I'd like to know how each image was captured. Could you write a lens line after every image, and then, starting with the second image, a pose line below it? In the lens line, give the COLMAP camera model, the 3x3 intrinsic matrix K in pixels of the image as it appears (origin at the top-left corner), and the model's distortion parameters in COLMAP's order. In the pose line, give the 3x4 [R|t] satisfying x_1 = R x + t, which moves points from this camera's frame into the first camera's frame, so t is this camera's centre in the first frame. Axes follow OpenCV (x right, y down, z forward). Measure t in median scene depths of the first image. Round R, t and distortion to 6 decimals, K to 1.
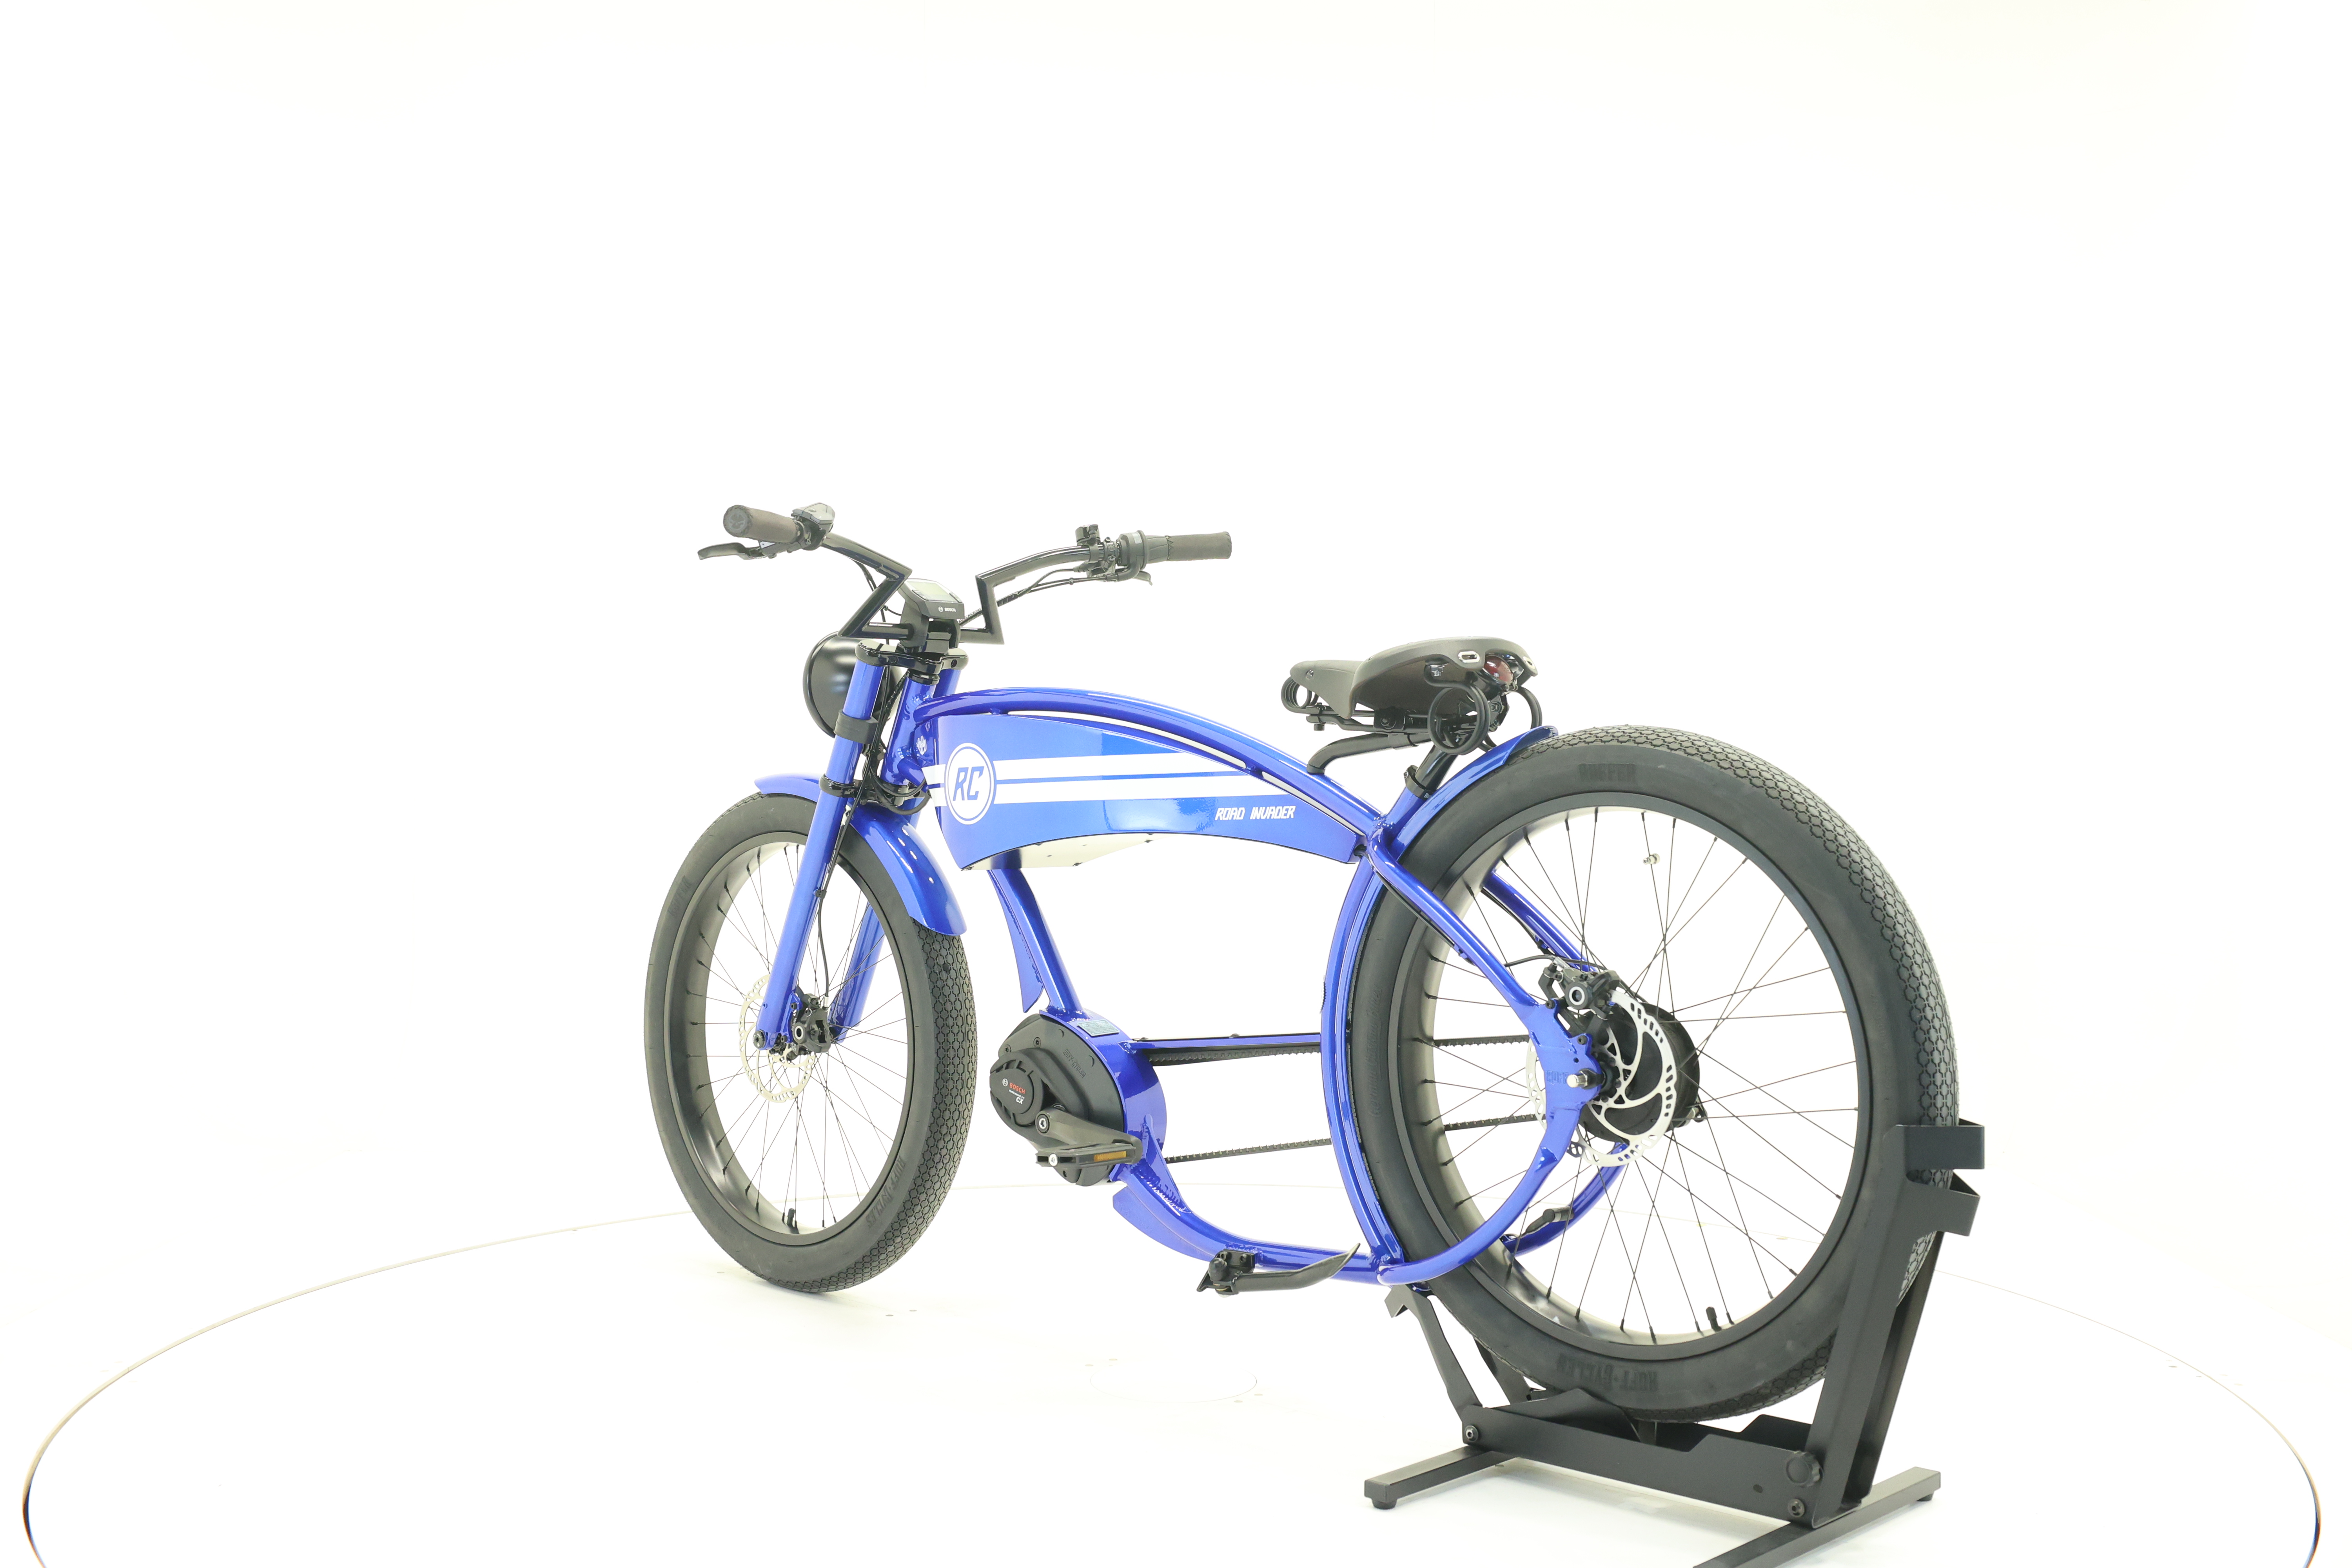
lens RADIAL K [[2481.3, 0, 1176.0], [0, 2481.3, 784.0], [0, 0, 1]] dist [0.007960, 0.001225]
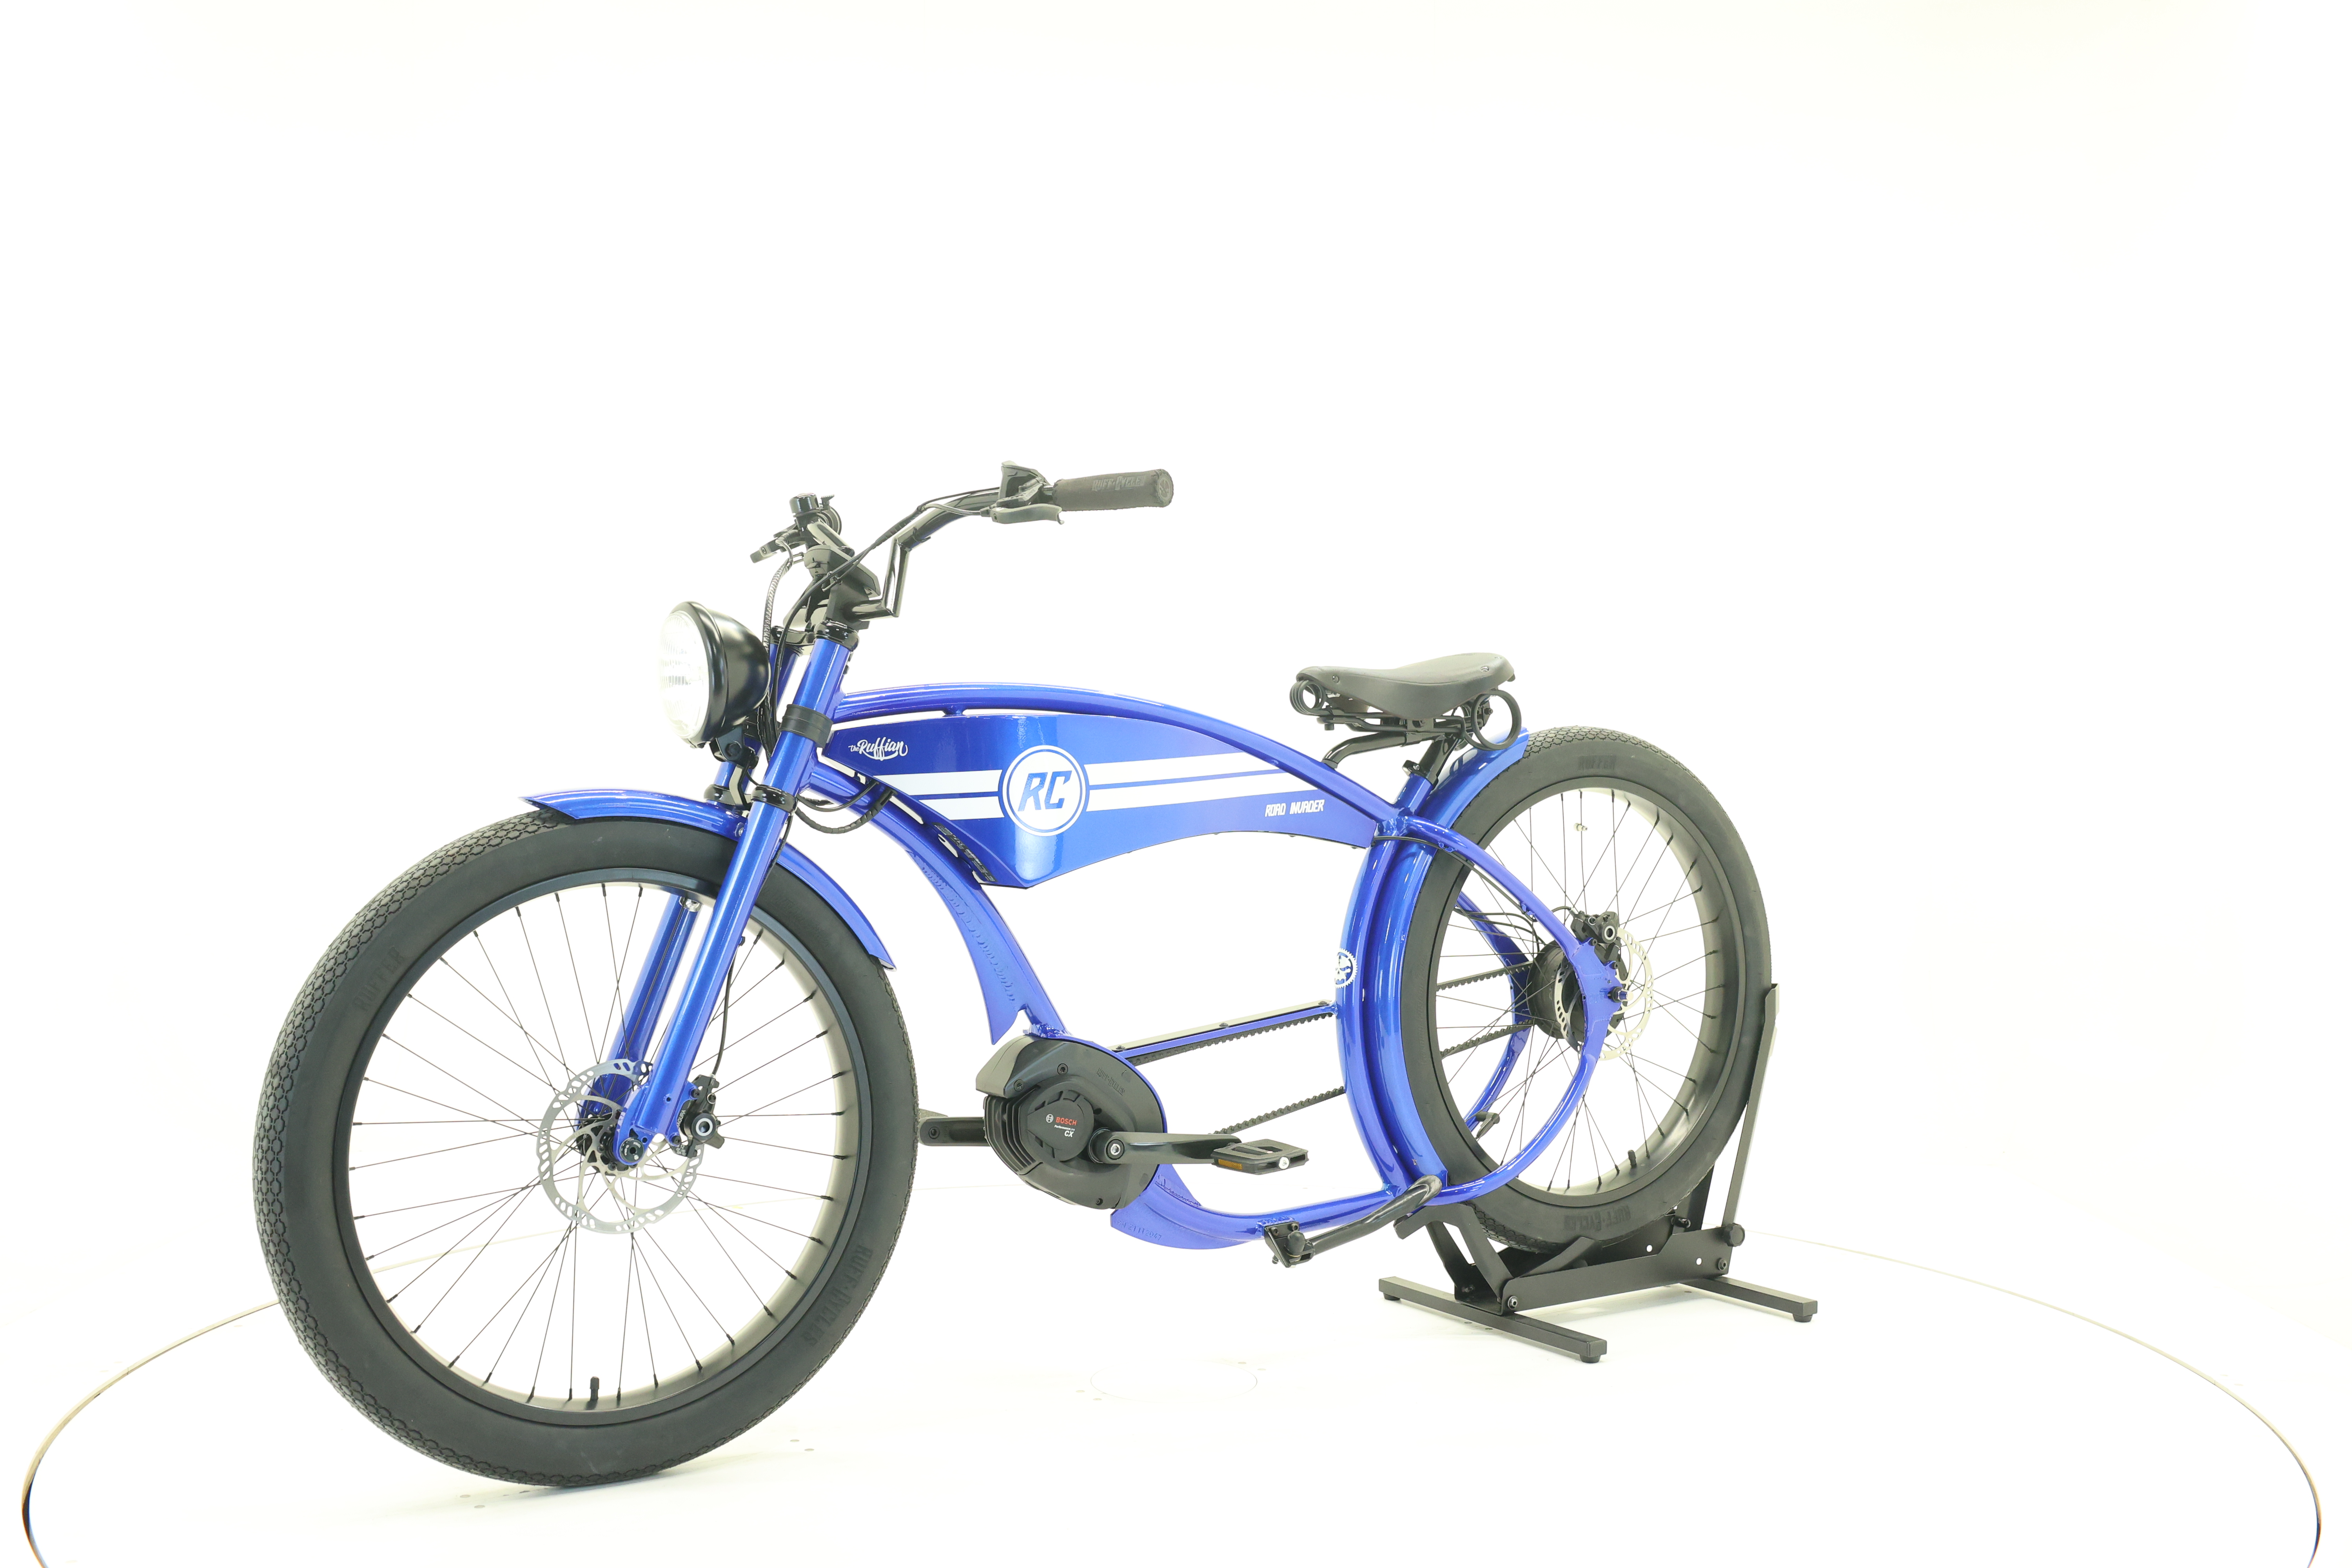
lens RADIAL K [[2481.3, 0, 1176.0], [0, 2481.3, 784.0], [0, 0, 1]] dist [0.007960, 0.001225]
pose [[0.224561, -0.026604, 0.974097, -1.035528], [0.017691, 0.999574, 0.023222, -0.024668], [-0.974299, 0.012018, 0.224936, 0.824268]]
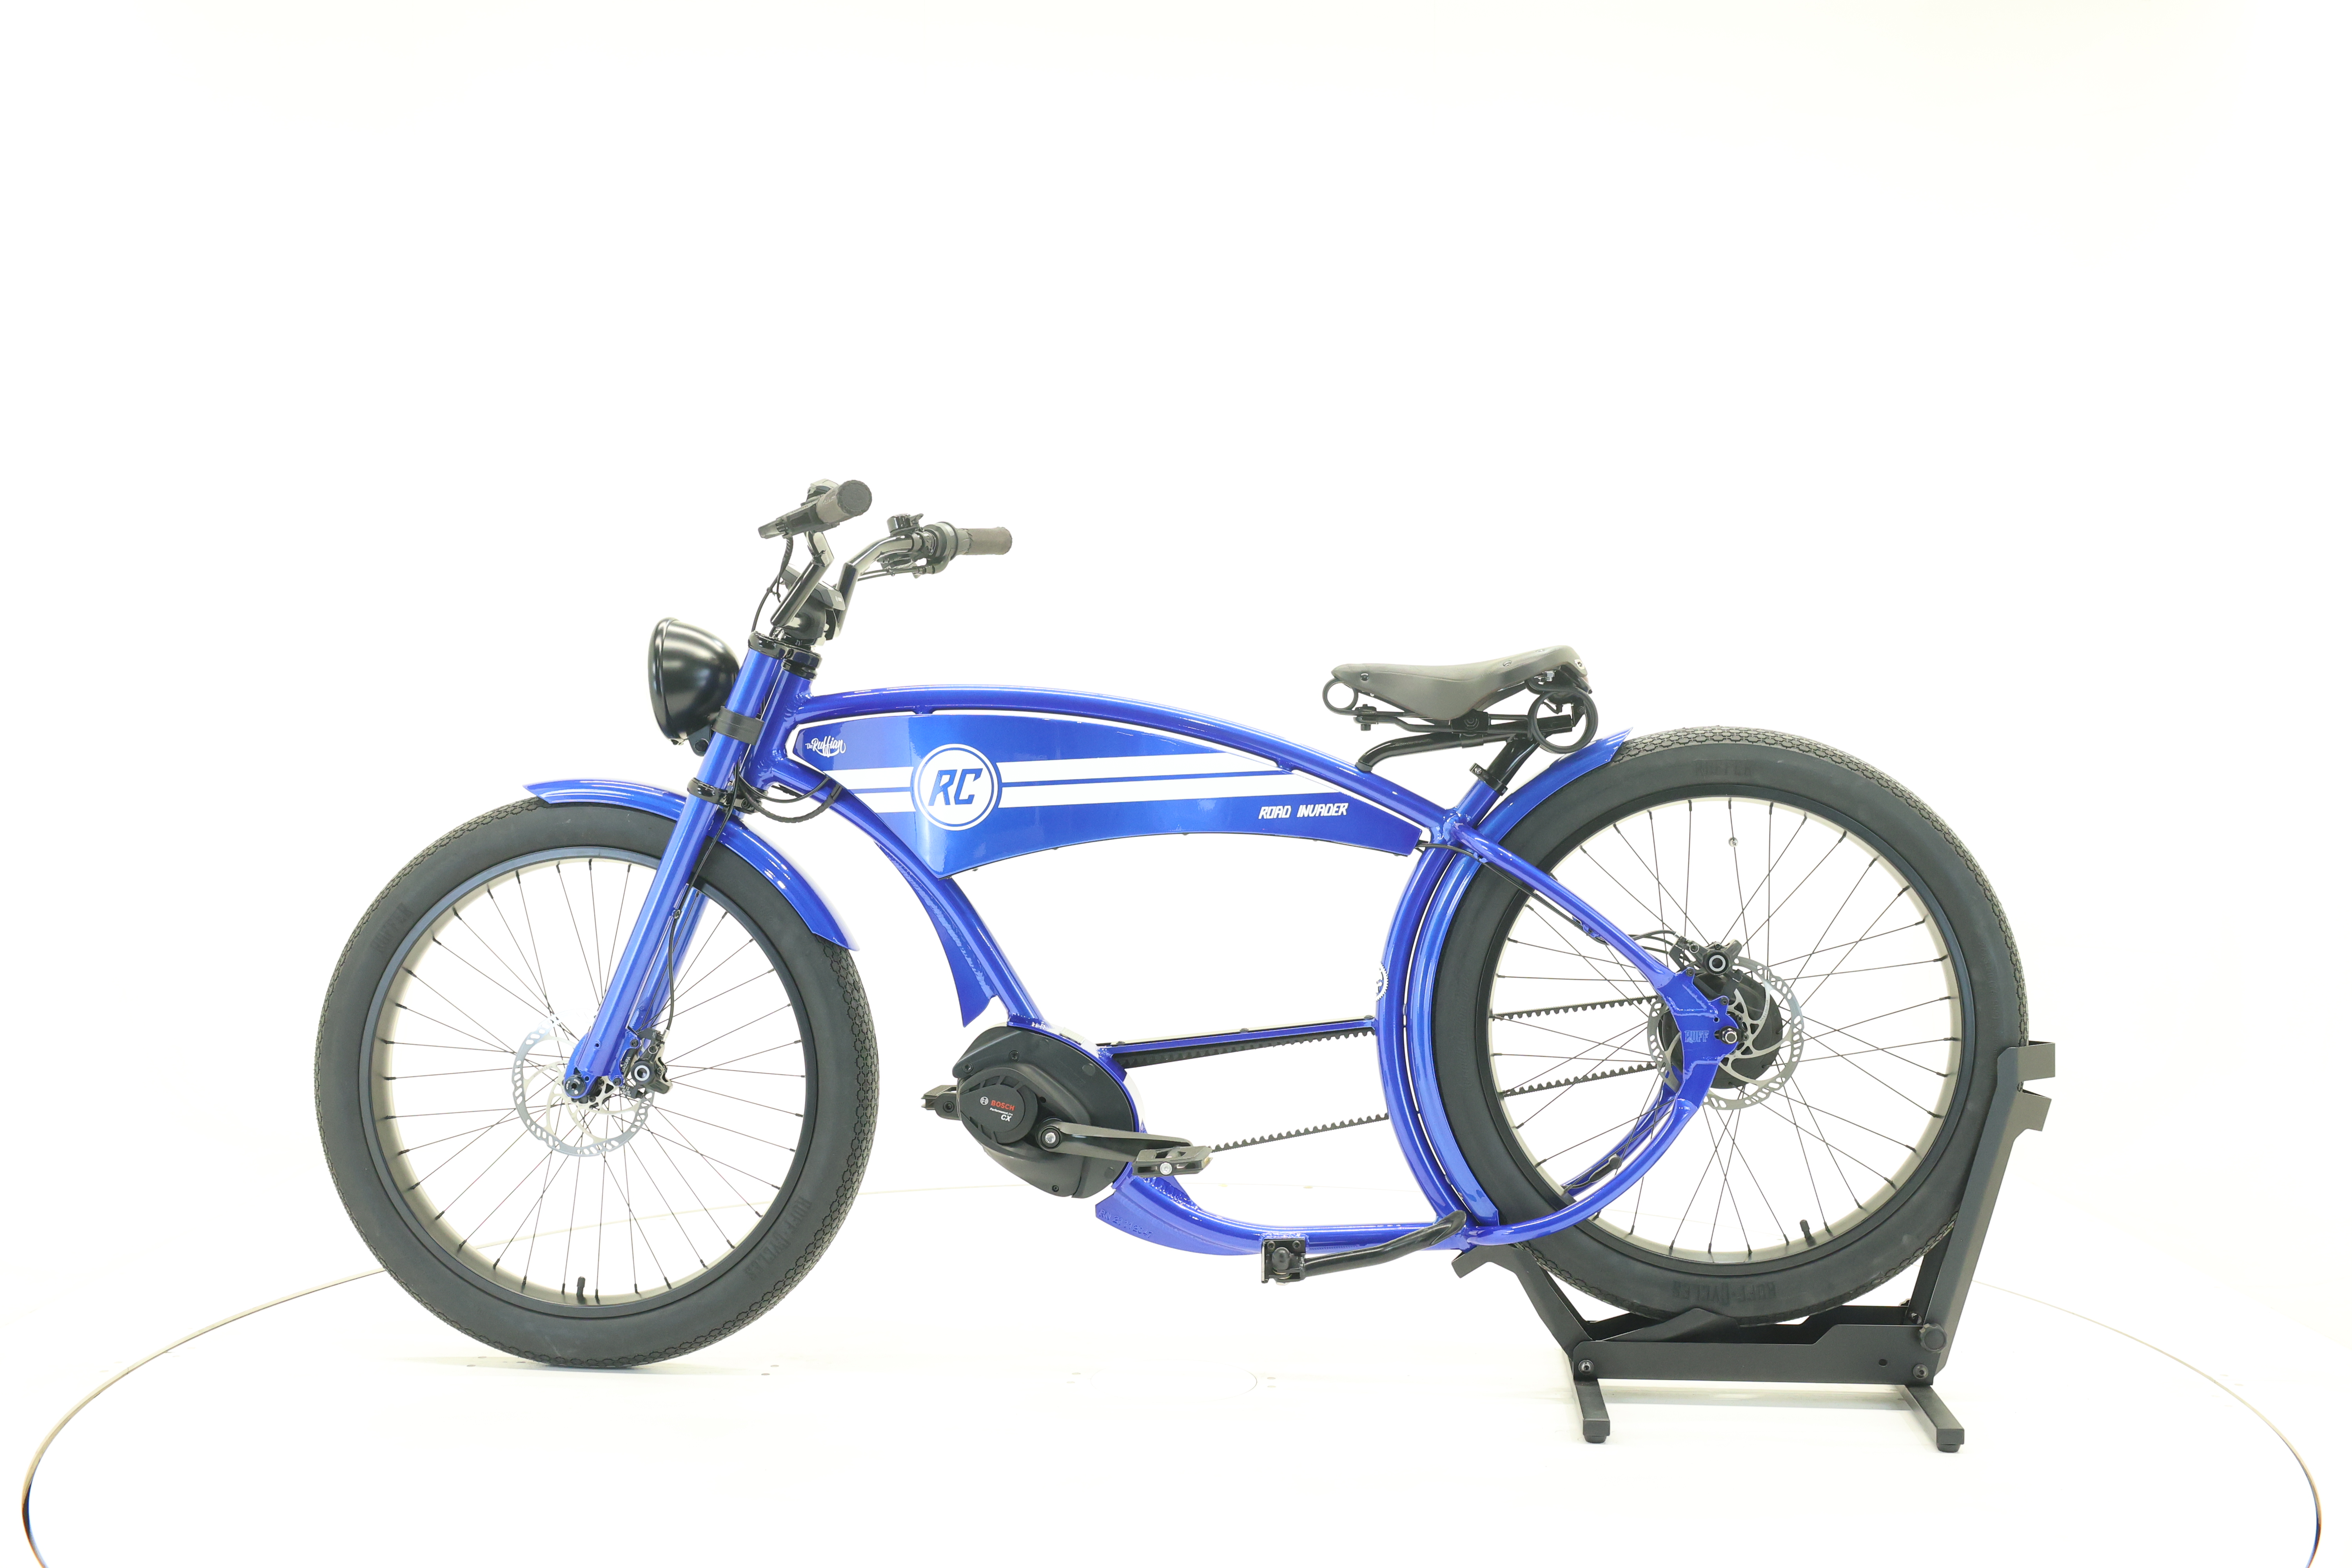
lens RADIAL K [[2481.3, 0, 1176.0], [0, 2481.3, 784.0], [0, 0, 1]] dist [0.007960, 0.001225]
pose [[0.783906, -0.015181, 0.620694, -0.660114], [0.012658, 0.999884, 0.008469, -0.009008], [-0.620751, 0.001218, 0.784007, 0.229532]]
